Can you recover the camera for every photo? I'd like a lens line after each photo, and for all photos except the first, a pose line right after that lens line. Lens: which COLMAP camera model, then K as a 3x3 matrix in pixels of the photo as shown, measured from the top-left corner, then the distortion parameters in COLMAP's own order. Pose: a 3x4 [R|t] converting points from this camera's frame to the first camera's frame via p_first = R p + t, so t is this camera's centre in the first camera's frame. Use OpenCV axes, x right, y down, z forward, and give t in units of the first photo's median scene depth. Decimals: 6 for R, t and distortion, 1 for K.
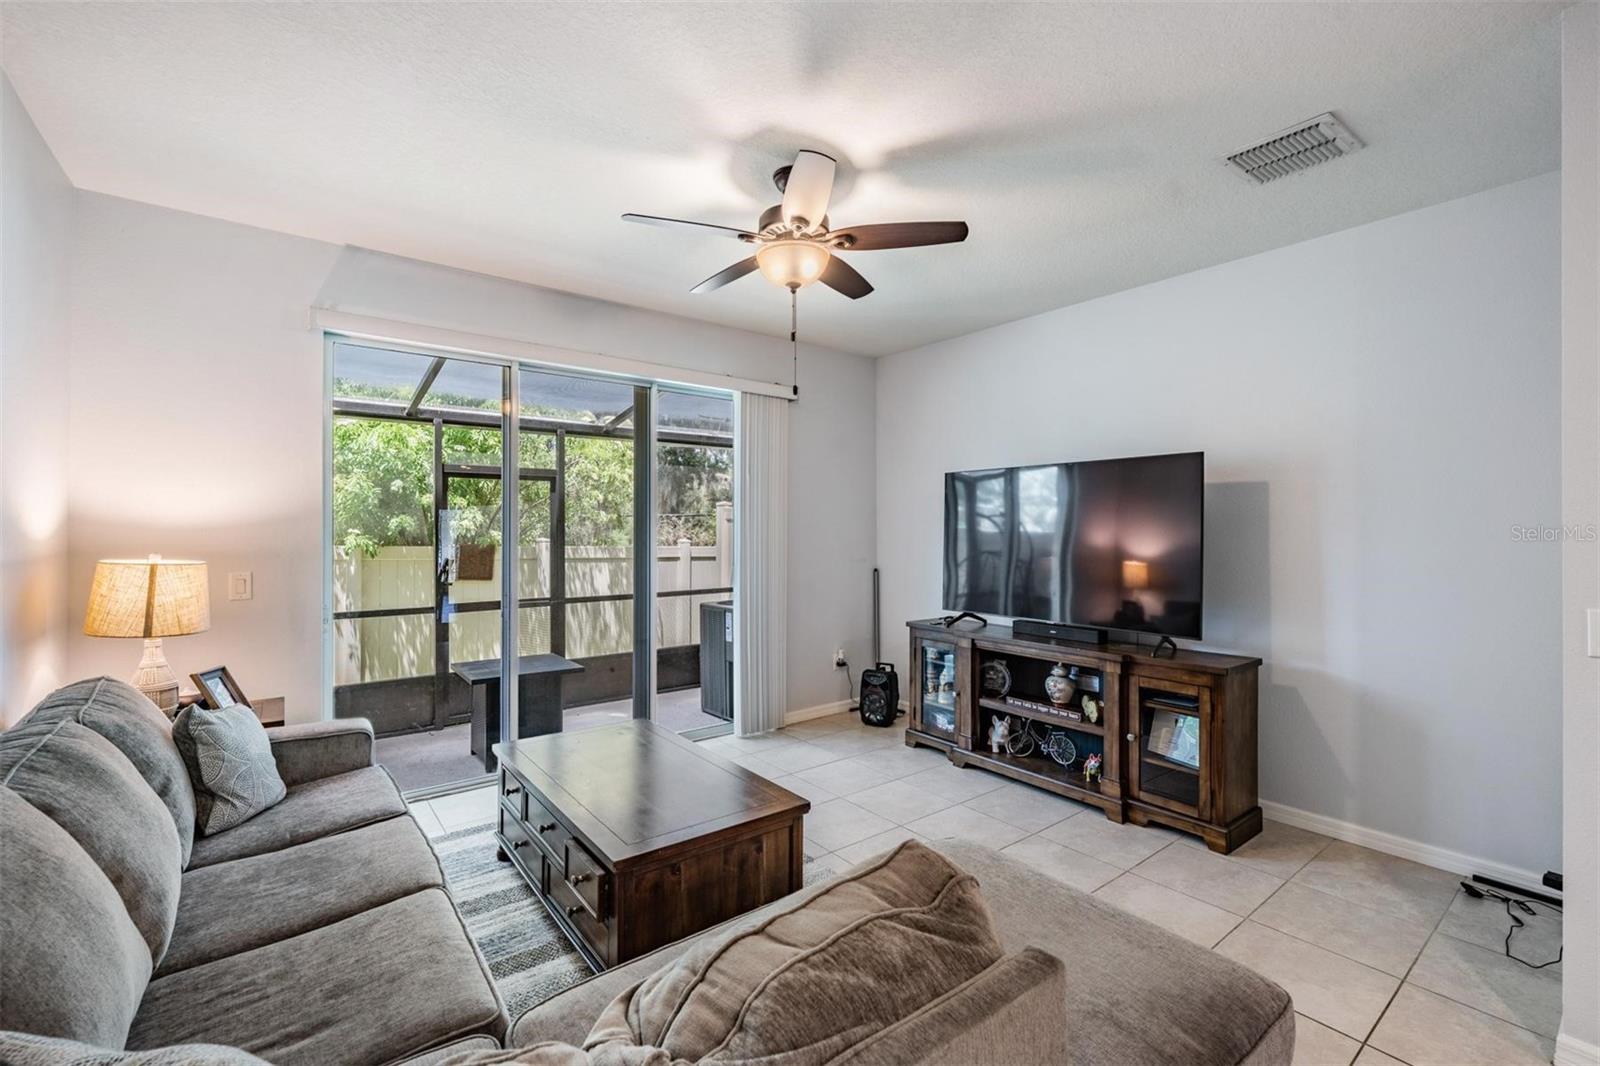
lens RADIAL K [[675.5, 0, 792.9], [0, 675.5, 524.4], [0, 0, 1]] dist [0.000971, -0.000065]
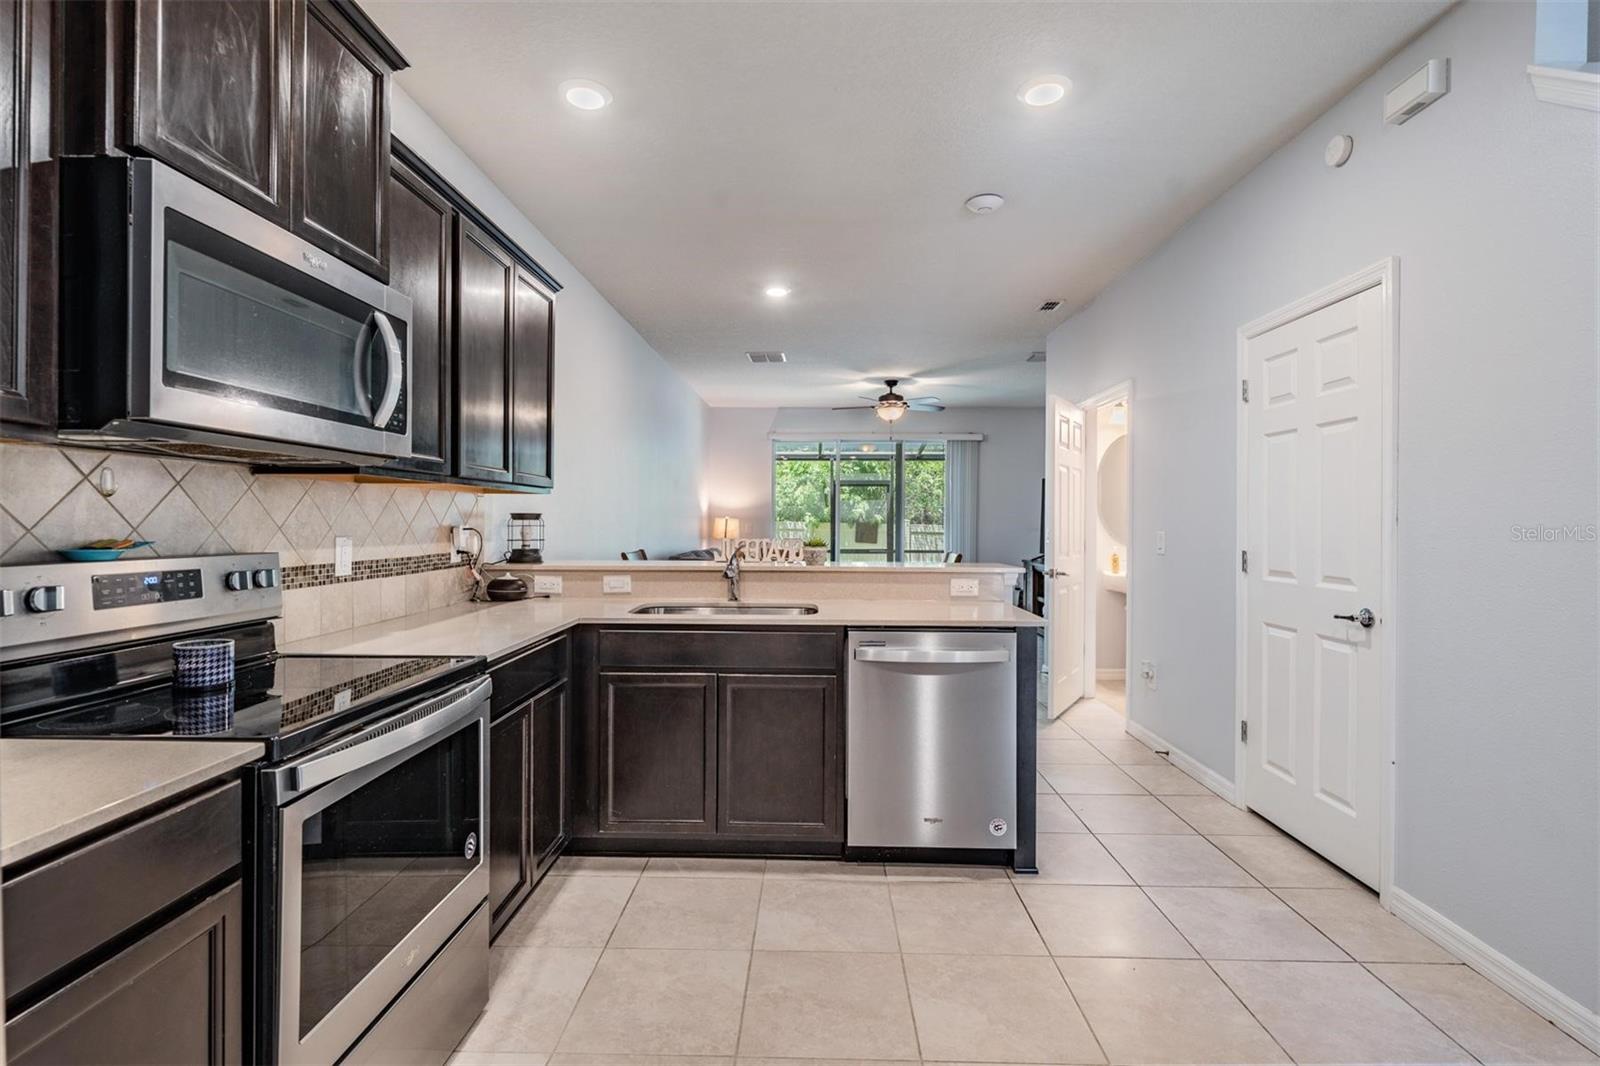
lens RADIAL K [[741.3, 0, 798.9], [0, 741.3, 519.8], [0, 0, 1]] dist [0.000503, 0.000021]
pose [[0.776468, 0.002363, -0.630152, 1.091401], [-0.000917, 0.999996, 0.002621, 0.032560], [0.630156, -0.001457, 0.776468, -1.077875]]
